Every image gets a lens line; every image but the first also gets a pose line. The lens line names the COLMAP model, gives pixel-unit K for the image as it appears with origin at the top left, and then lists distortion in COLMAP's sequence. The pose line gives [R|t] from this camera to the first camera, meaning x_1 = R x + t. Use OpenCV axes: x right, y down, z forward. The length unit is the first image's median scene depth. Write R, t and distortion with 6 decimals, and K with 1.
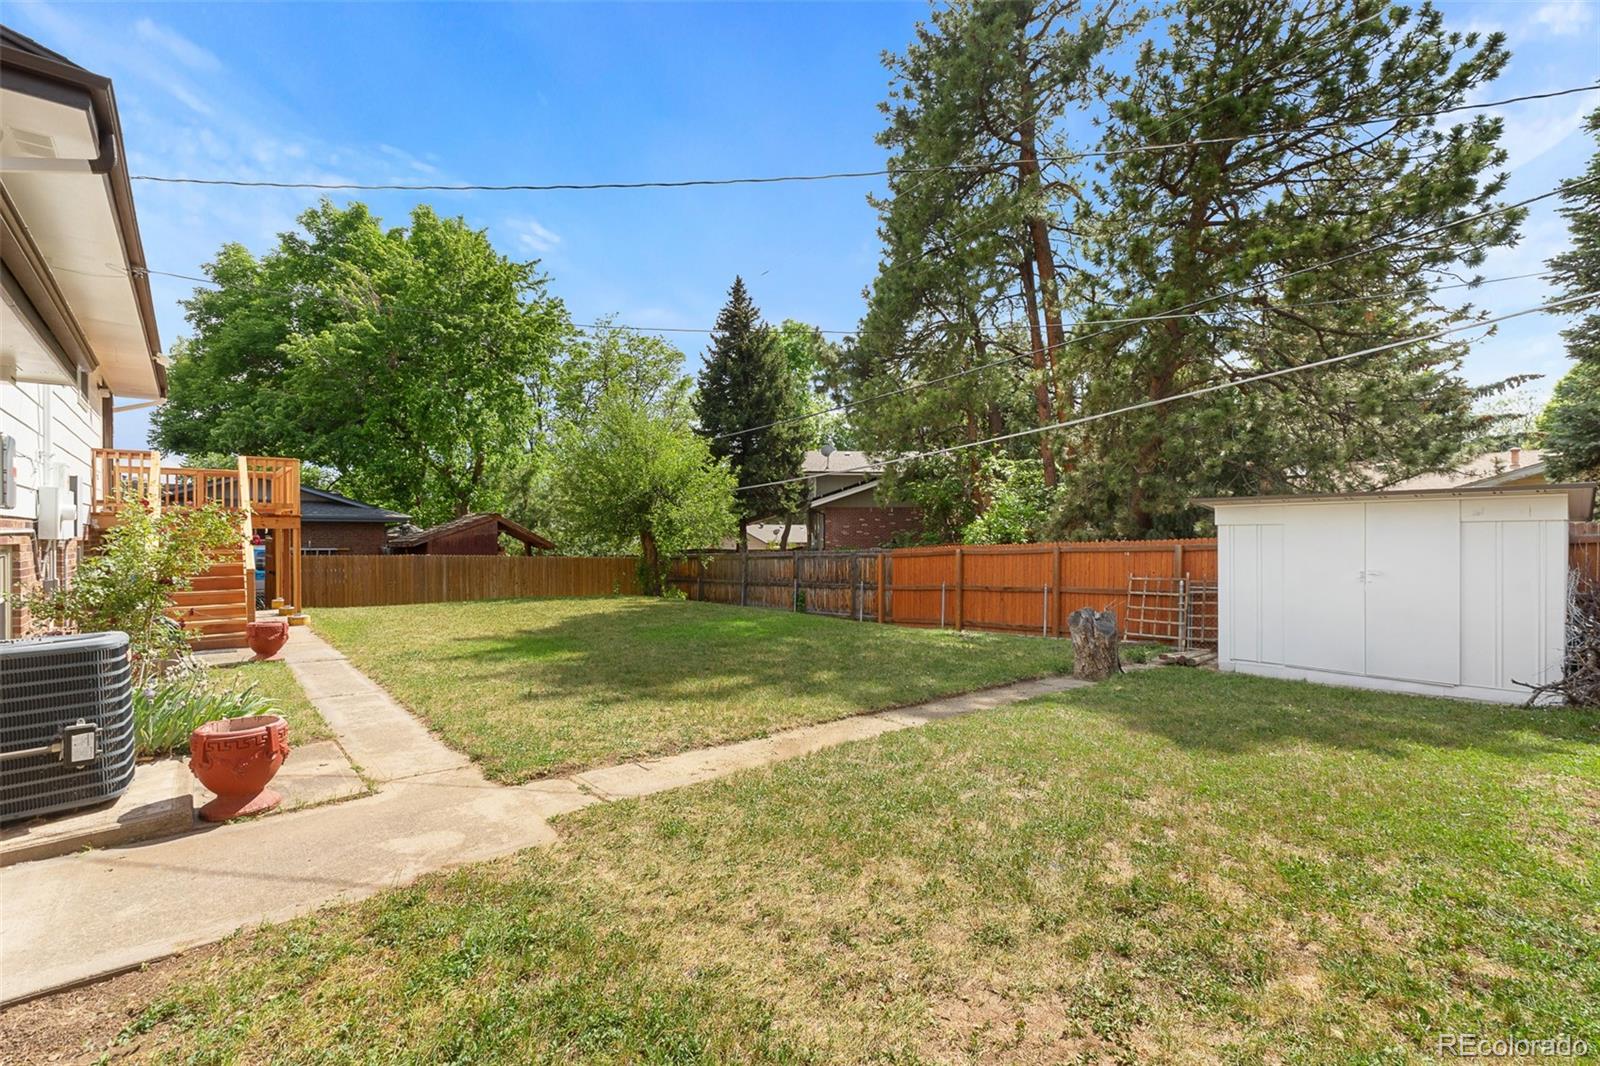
lens RADIAL K [[687.5, 0, 800.0], [0, 687.5, 533.0], [0, 0, 1]] dist [-0.003601, -0.000344]
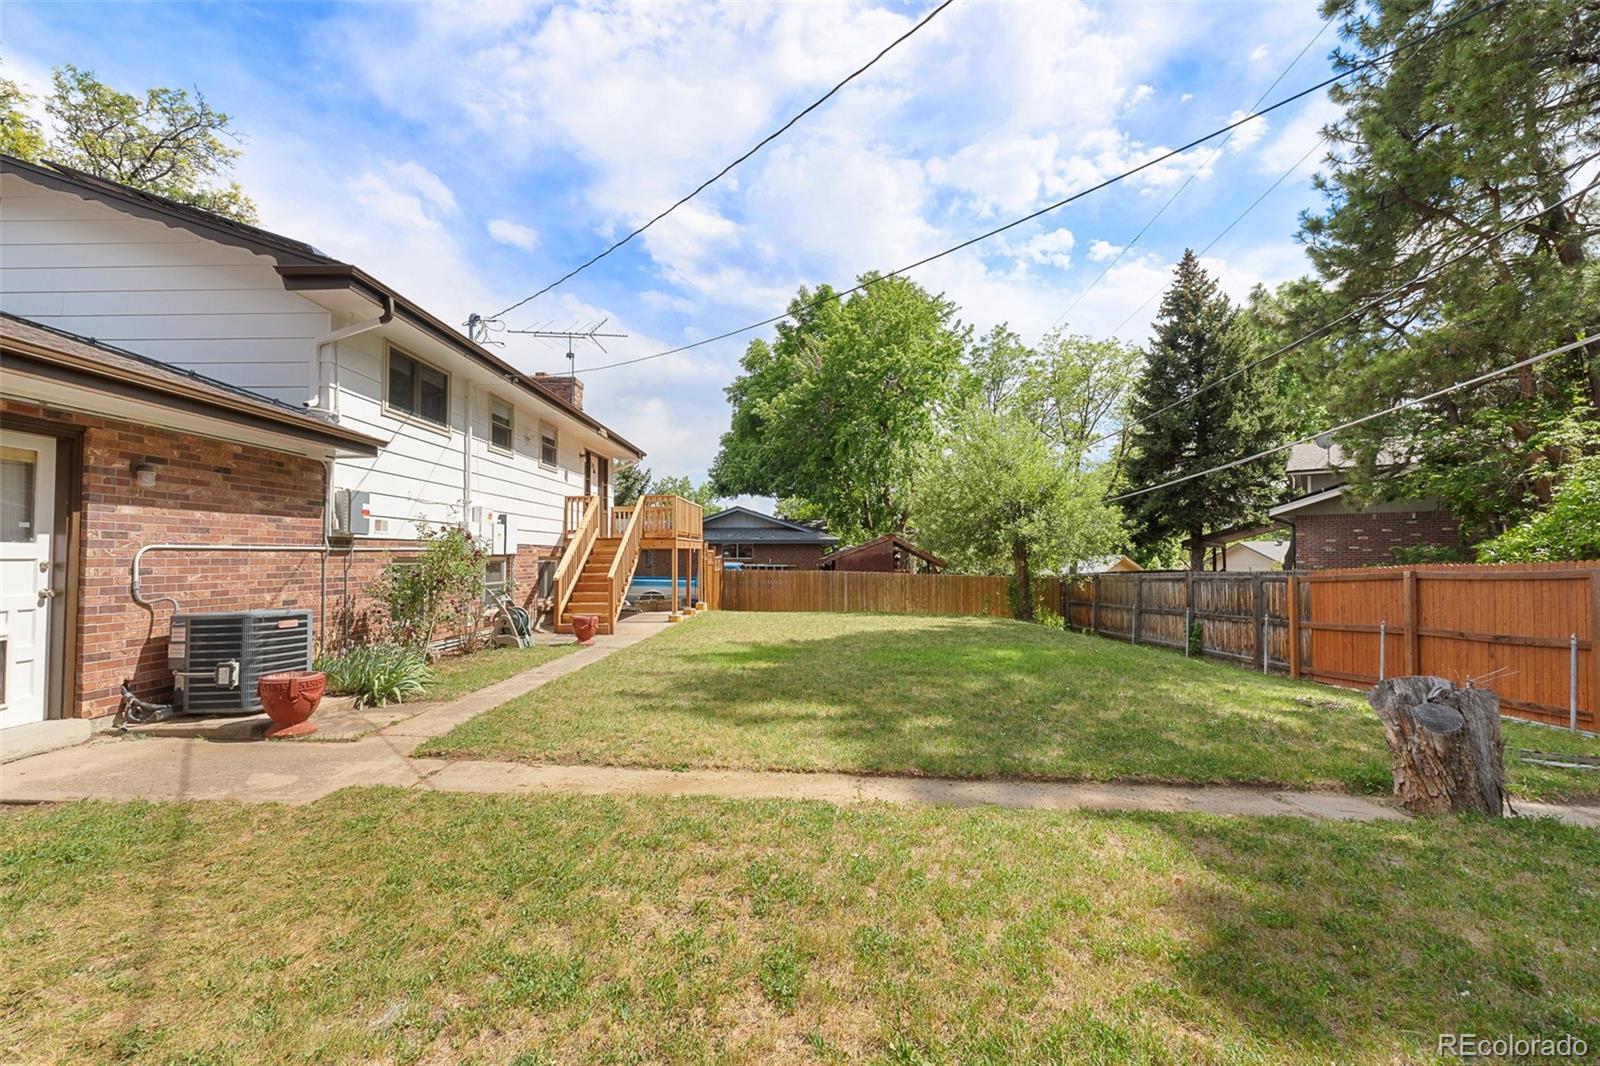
lens RADIAL K [[673.0, 0, 800.0], [0, 673.0, 533.0], [0, 0, 1]] dist [-0.006143, -0.000413]
pose [[0.741187, -0.025222, -0.670824, 0.163851], [0.004433, 0.999456, -0.032680, 0.004264], [0.671284, 0.021248, 0.740896, 0.111520]]
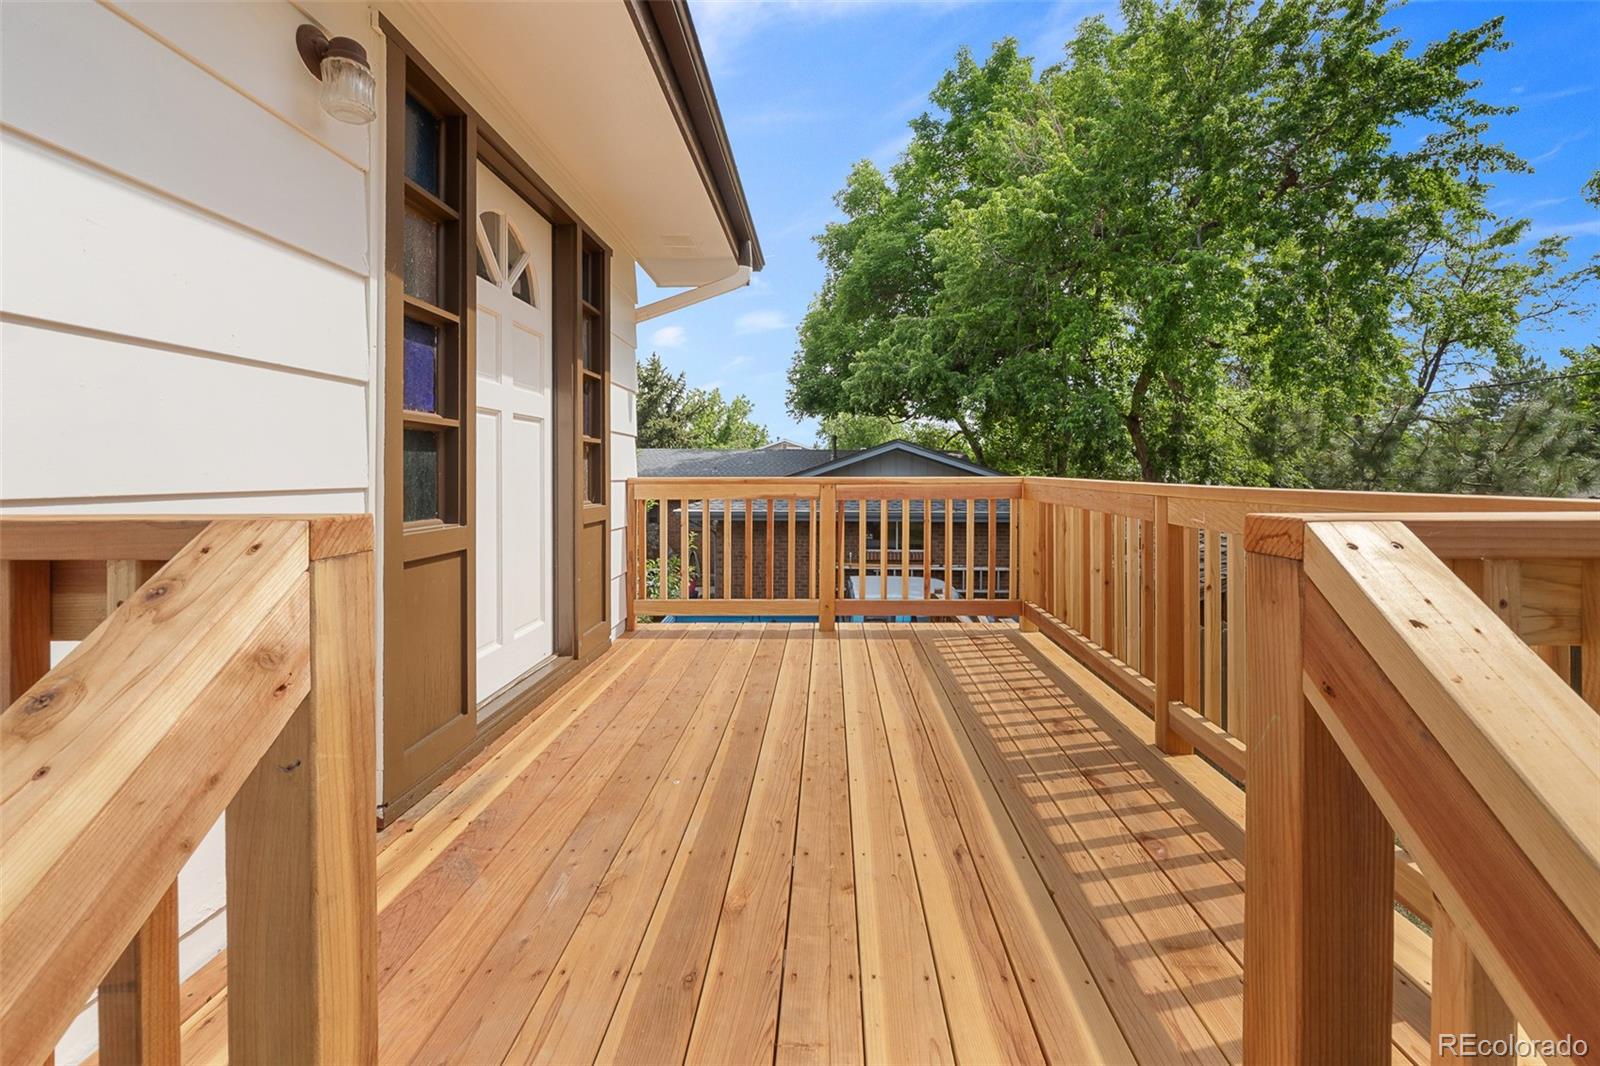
lens RADIAL K [[680.8, 0, 804.7], [0, 680.8, 470.7], [0, 0, 1]] dist [-0.000238, -0.000018]
pose [[0.726709, 0.004080, -0.686933, -0.419061], [-0.006072, 0.999981, -0.000485, -0.059742], [0.686918, 0.004524, 0.726720, 0.479601]]
